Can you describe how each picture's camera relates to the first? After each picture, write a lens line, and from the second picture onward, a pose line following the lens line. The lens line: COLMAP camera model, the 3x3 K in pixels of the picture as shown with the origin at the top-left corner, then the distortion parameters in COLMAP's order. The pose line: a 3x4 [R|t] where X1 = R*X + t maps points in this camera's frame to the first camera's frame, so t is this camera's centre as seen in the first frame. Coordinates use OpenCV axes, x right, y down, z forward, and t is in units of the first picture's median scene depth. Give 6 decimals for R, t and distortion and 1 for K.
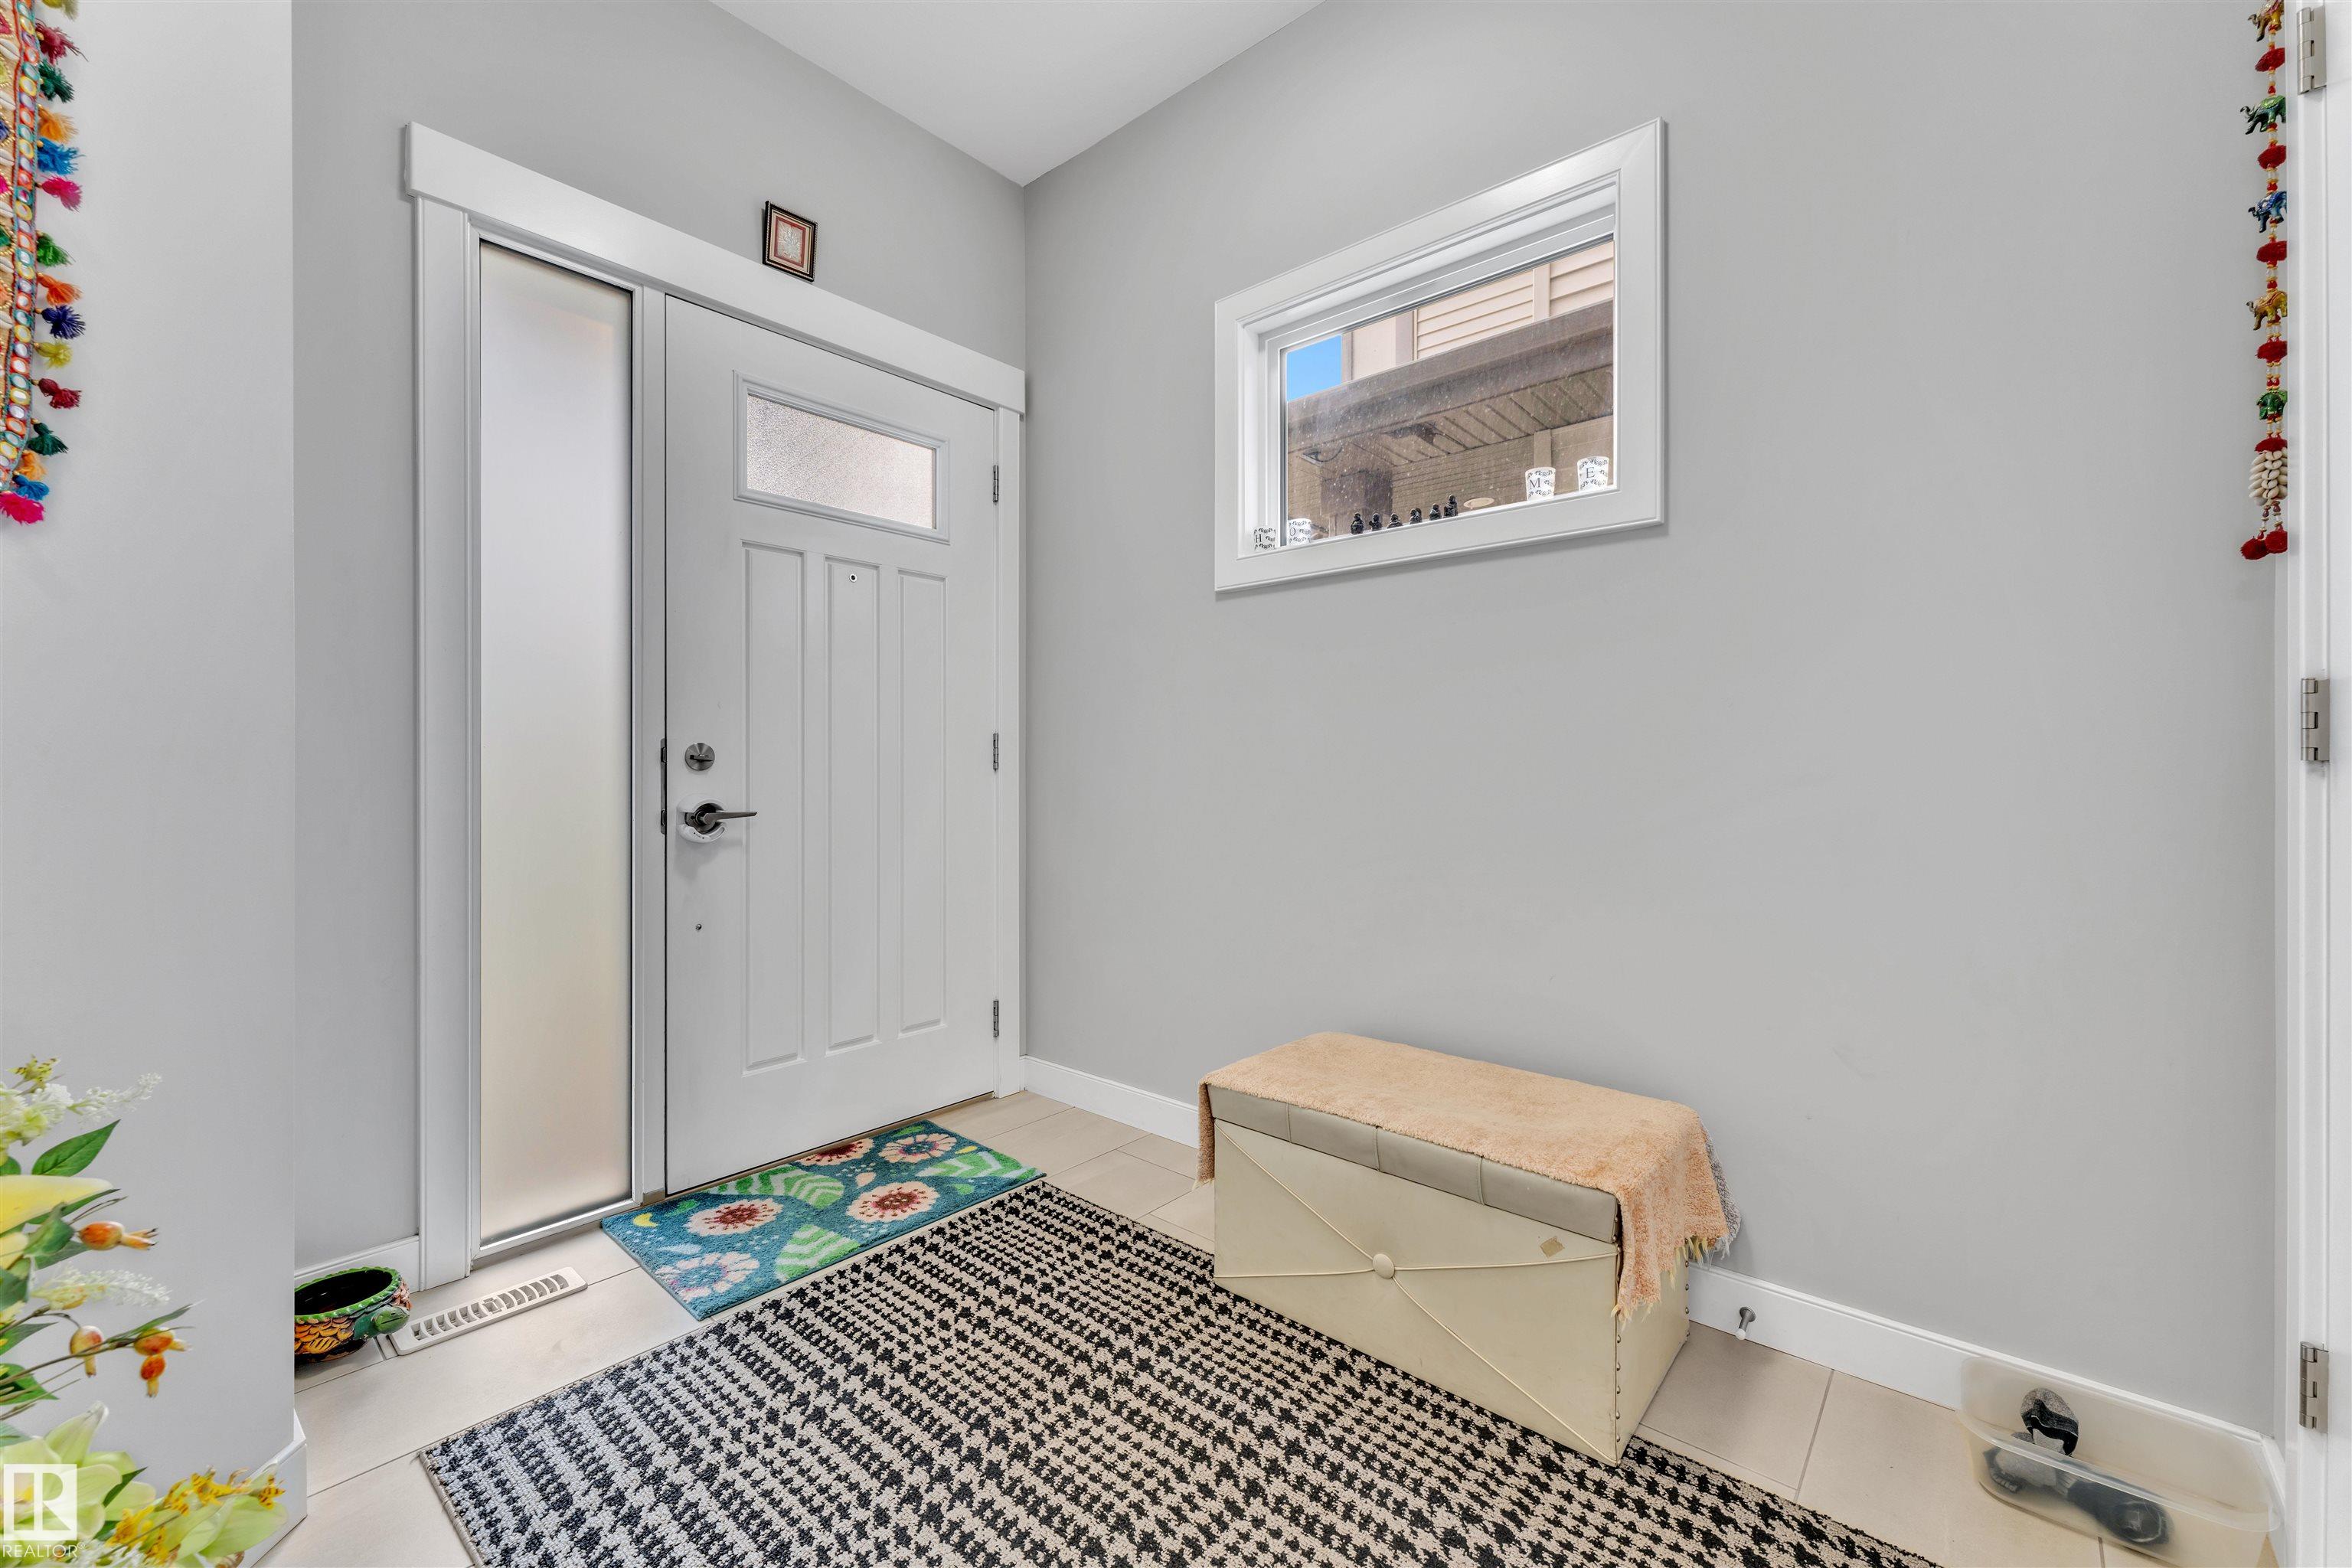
lens RADIAL K [[952.3, 0, 1169.4], [0, 952.3, 766.7], [0, 0, 1]] dist [0.002193, -0.001162]
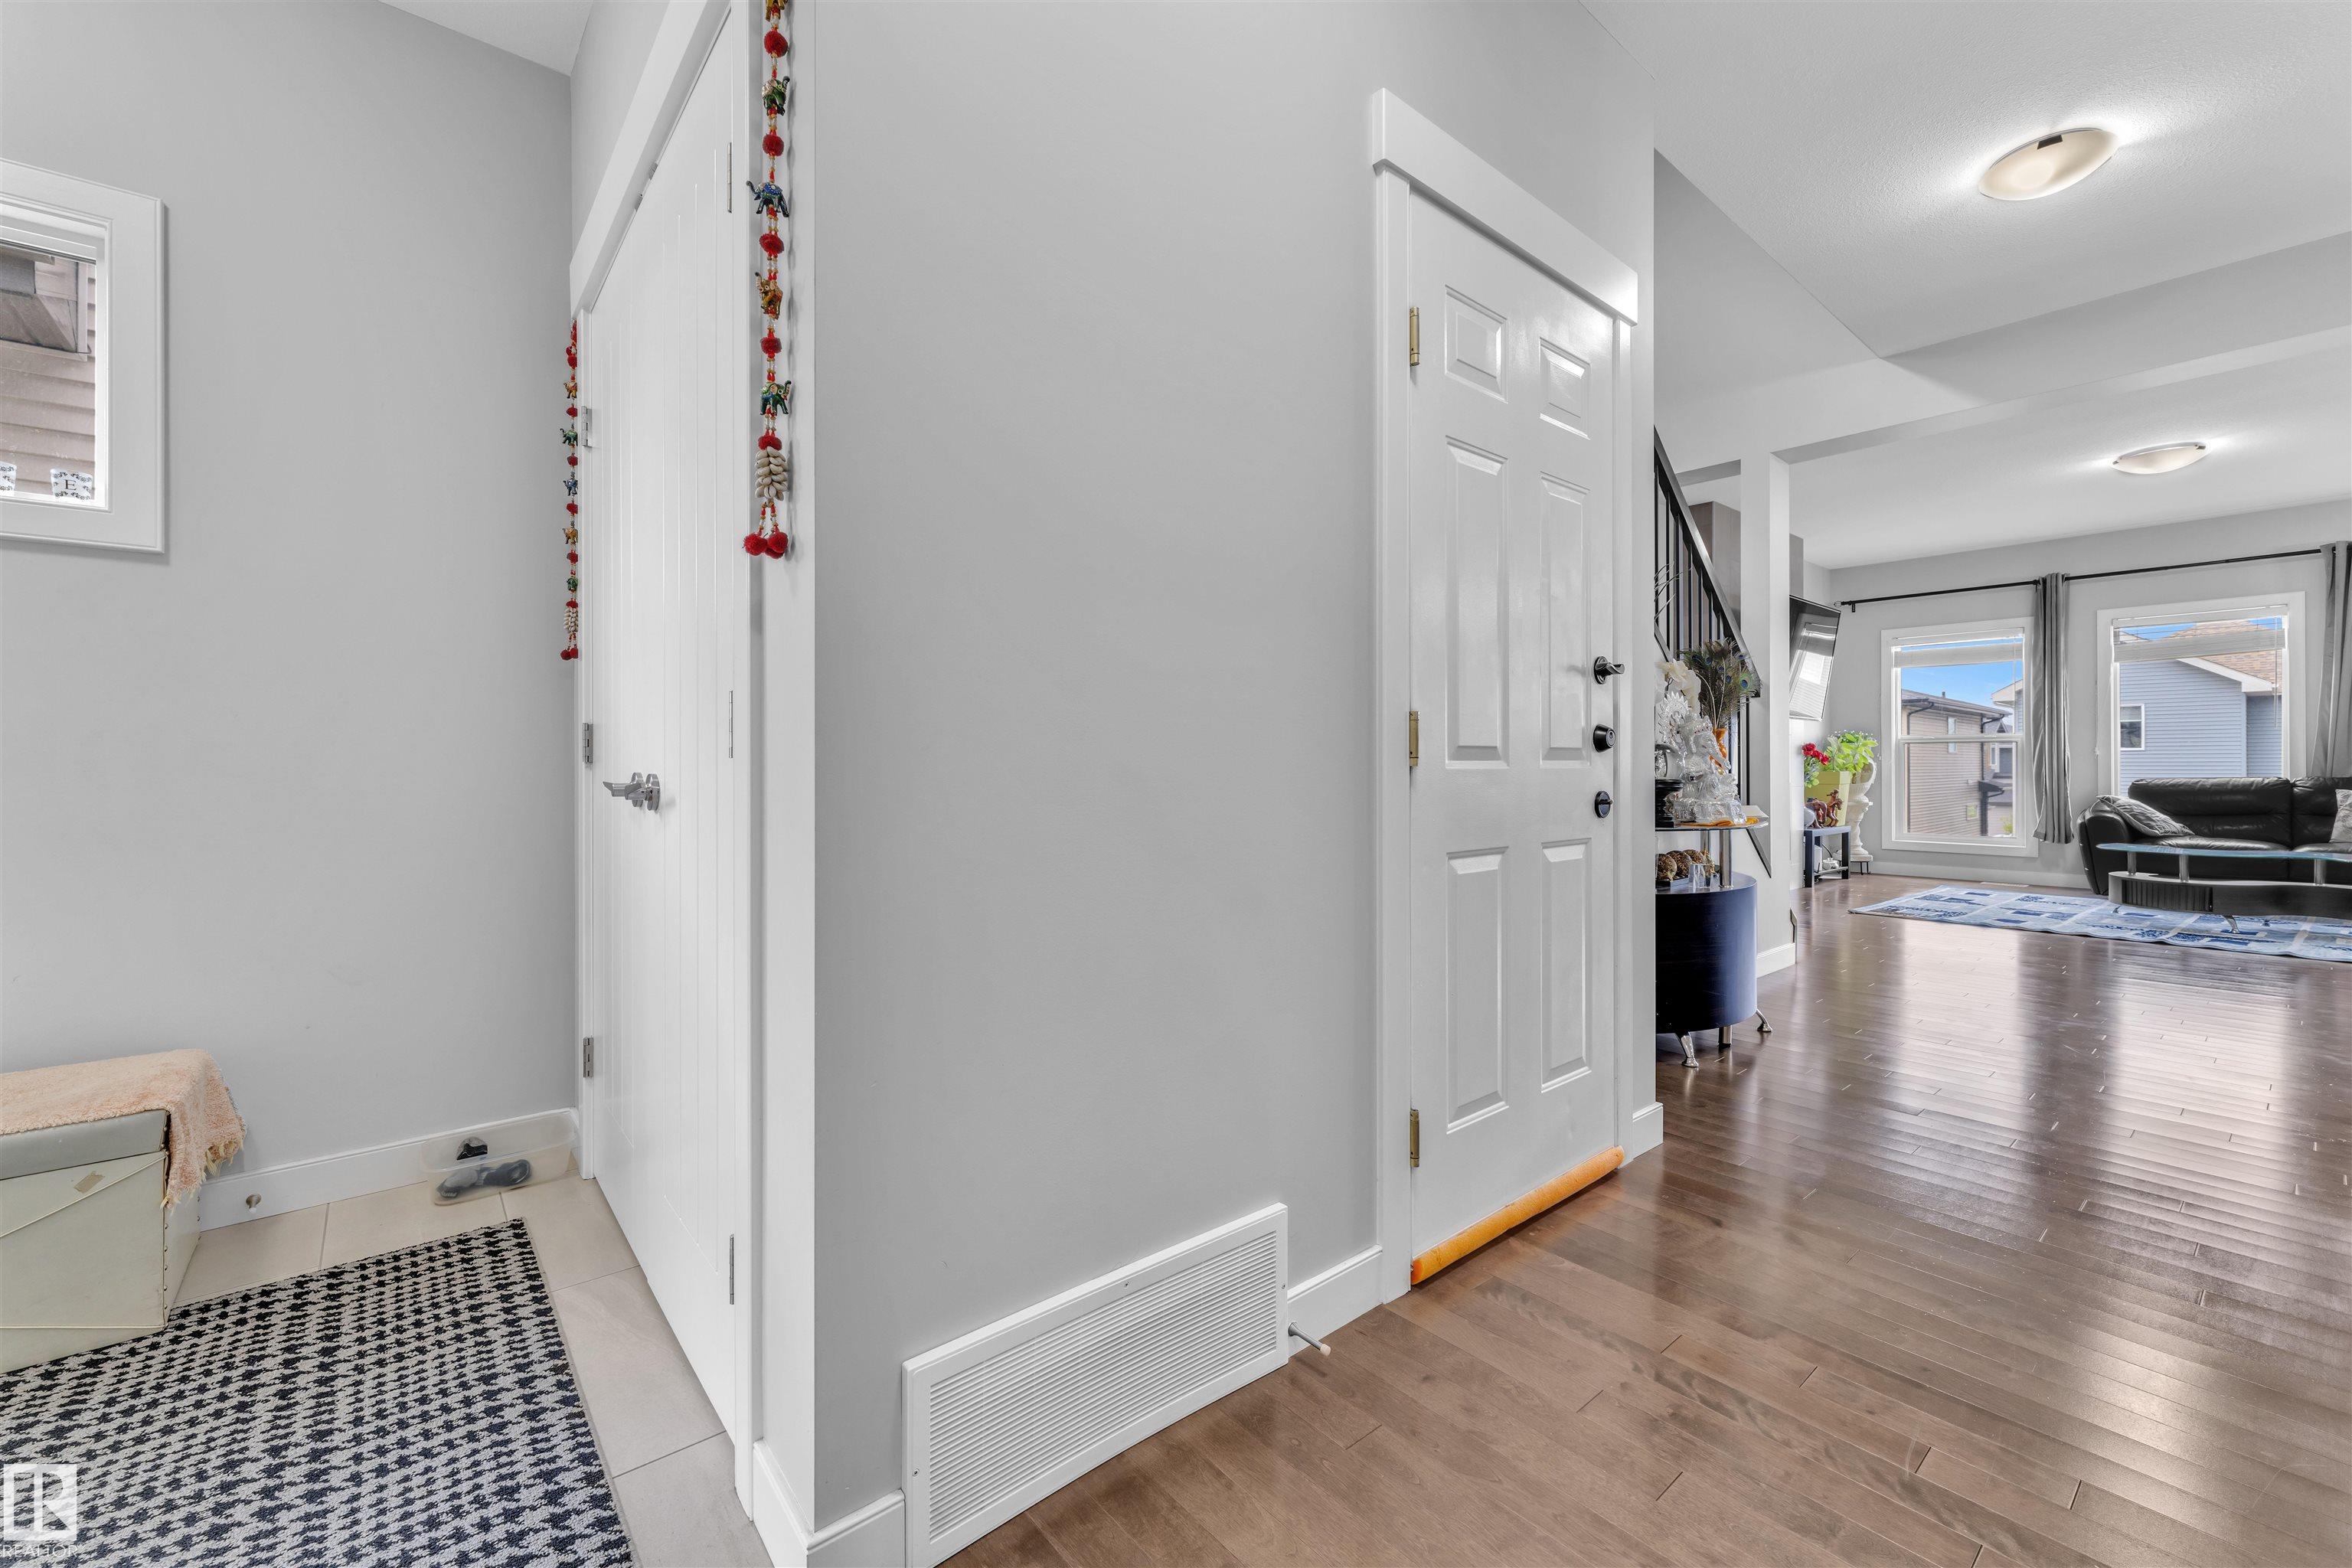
lens RADIAL K [[952.3, 0, 1169.4], [0, 952.3, 766.7], [0, 0, 1]] dist [0.002193, -0.001162]
pose [[0.157794, -0.000078, 0.987472, -0.560197], [0.002328, 0.999997, -0.000293, 0.006414], [-0.987469, 0.002345, 0.157794, -0.498404]]
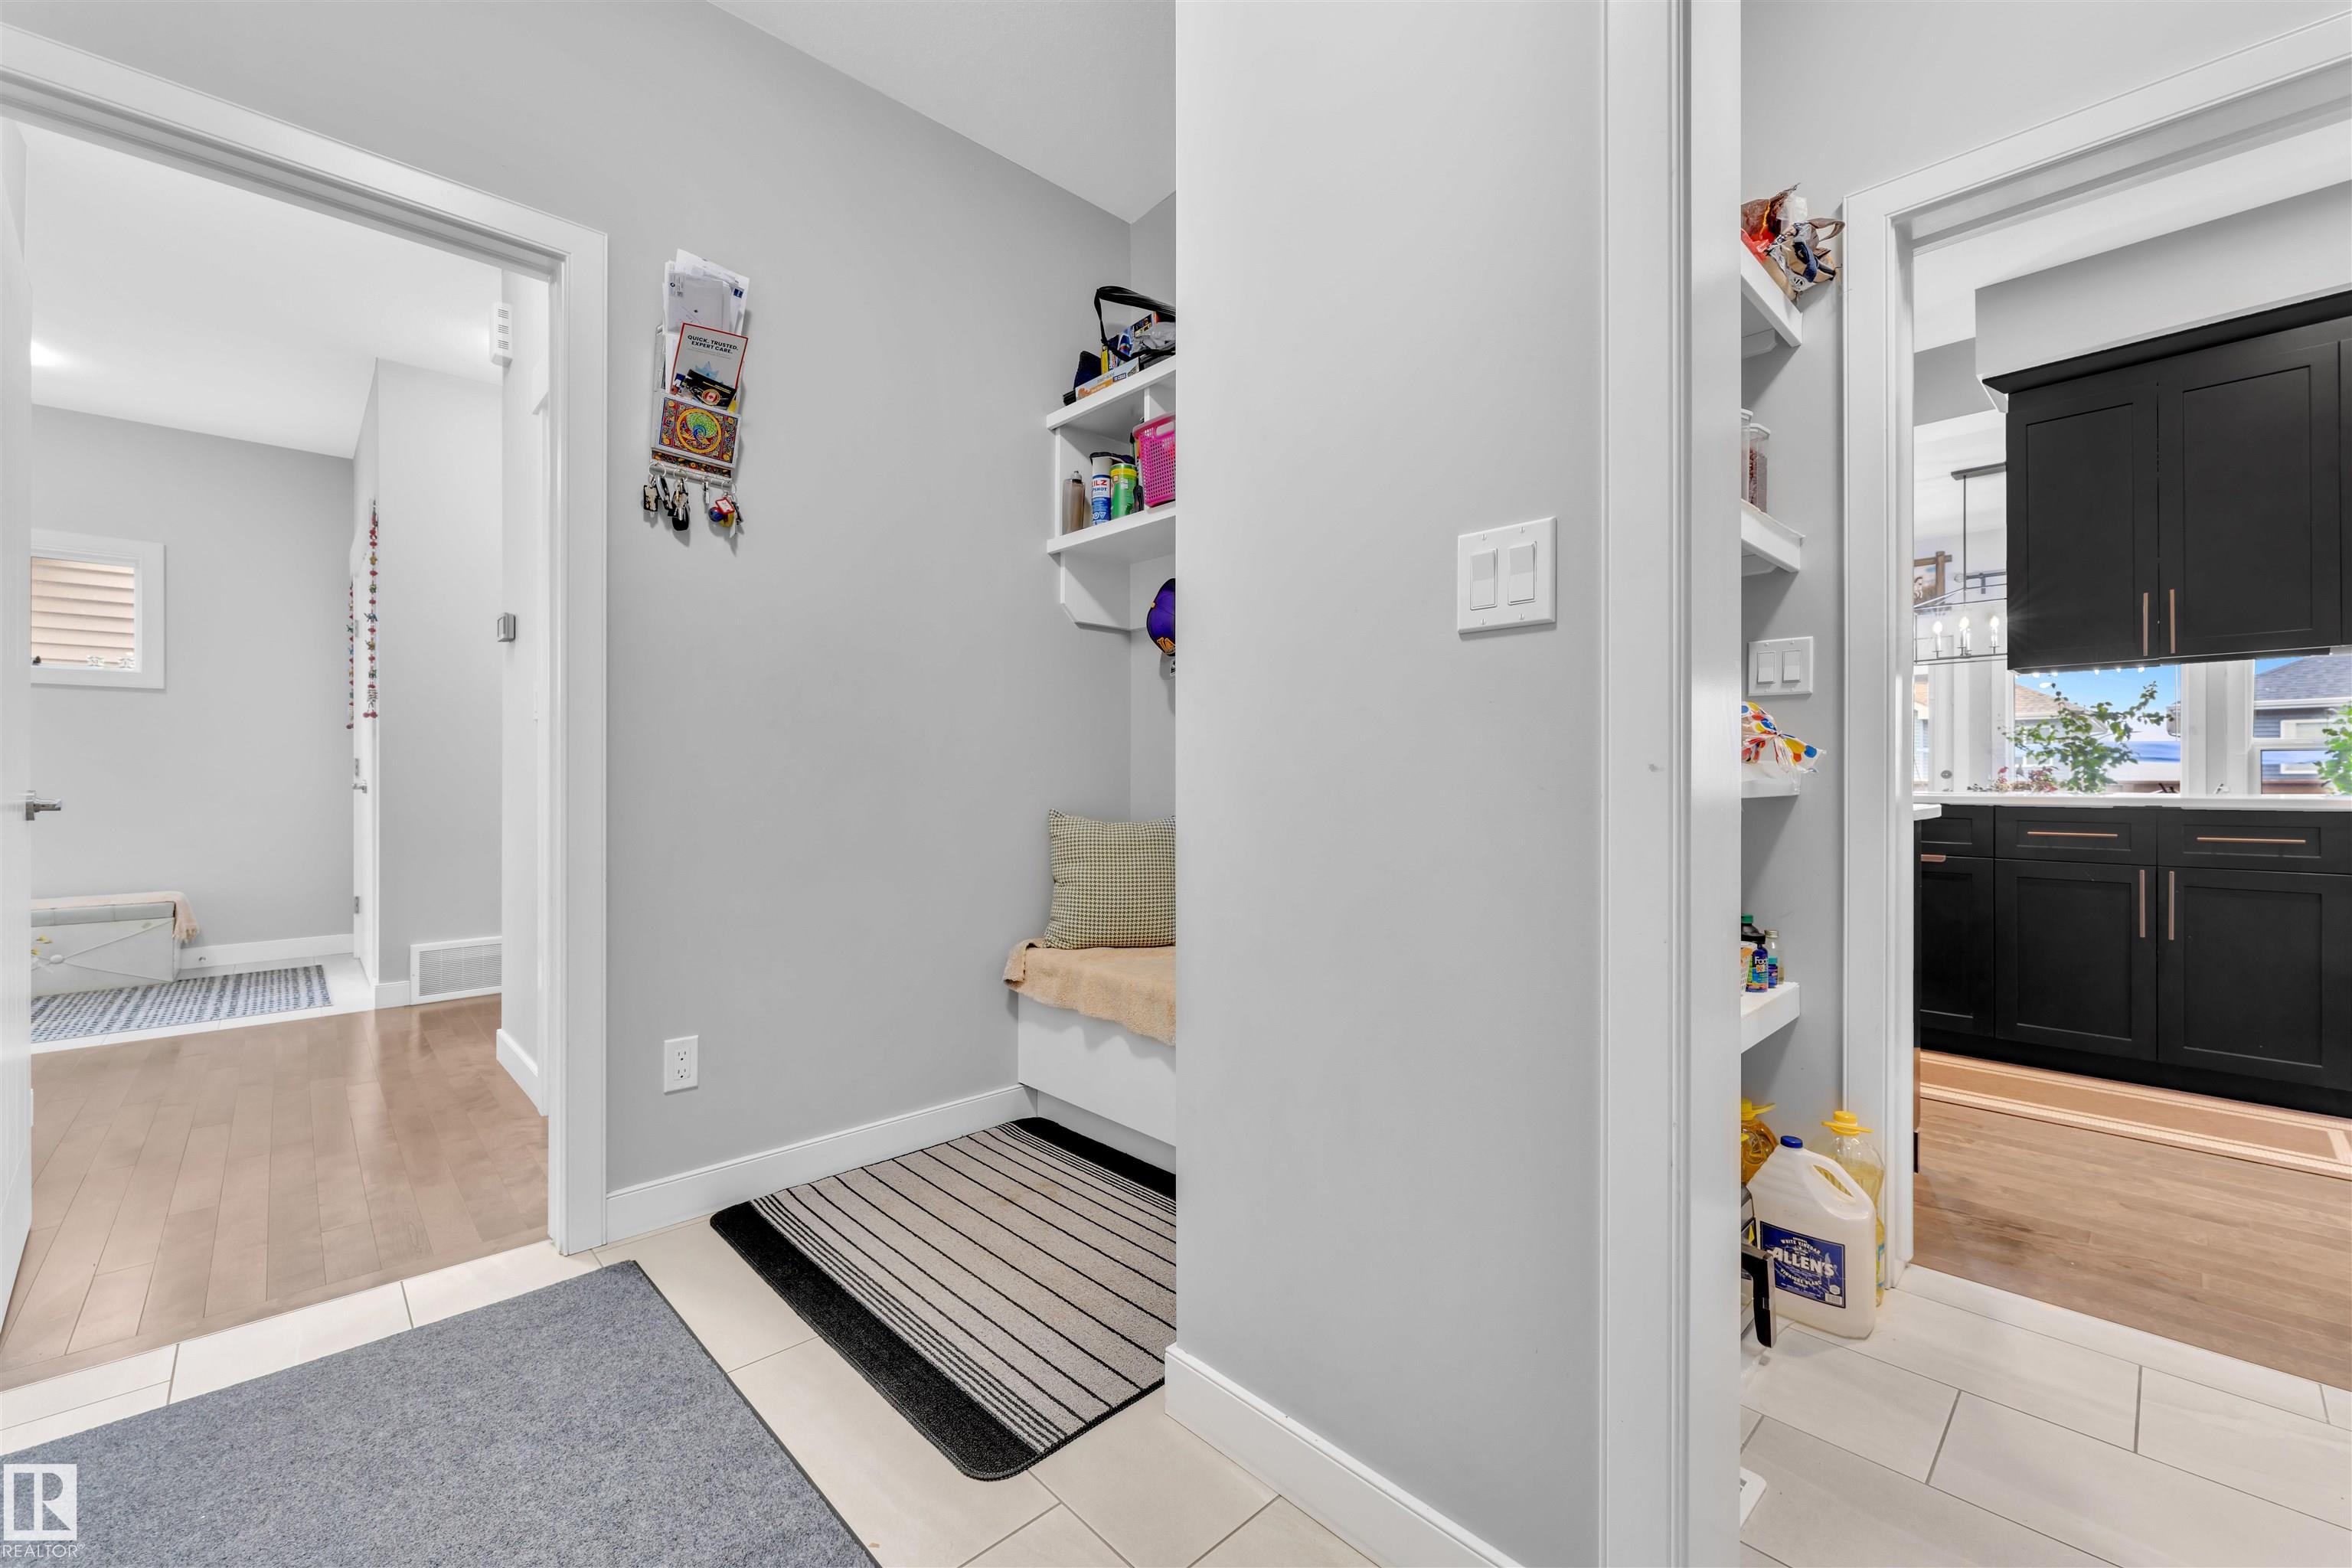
lens RADIAL K [[953.9, 0, 1176.0], [0, 953.9, 784.0], [0, 0, 1]] dist [0.000219, -0.000147]
pose [[0.091936, -0.002799, 0.995761, -2.640993], [-0.002850, 0.999991, 0.003074, 0.008991], [-0.995761, -0.003120, 0.091927, -2.928601]]
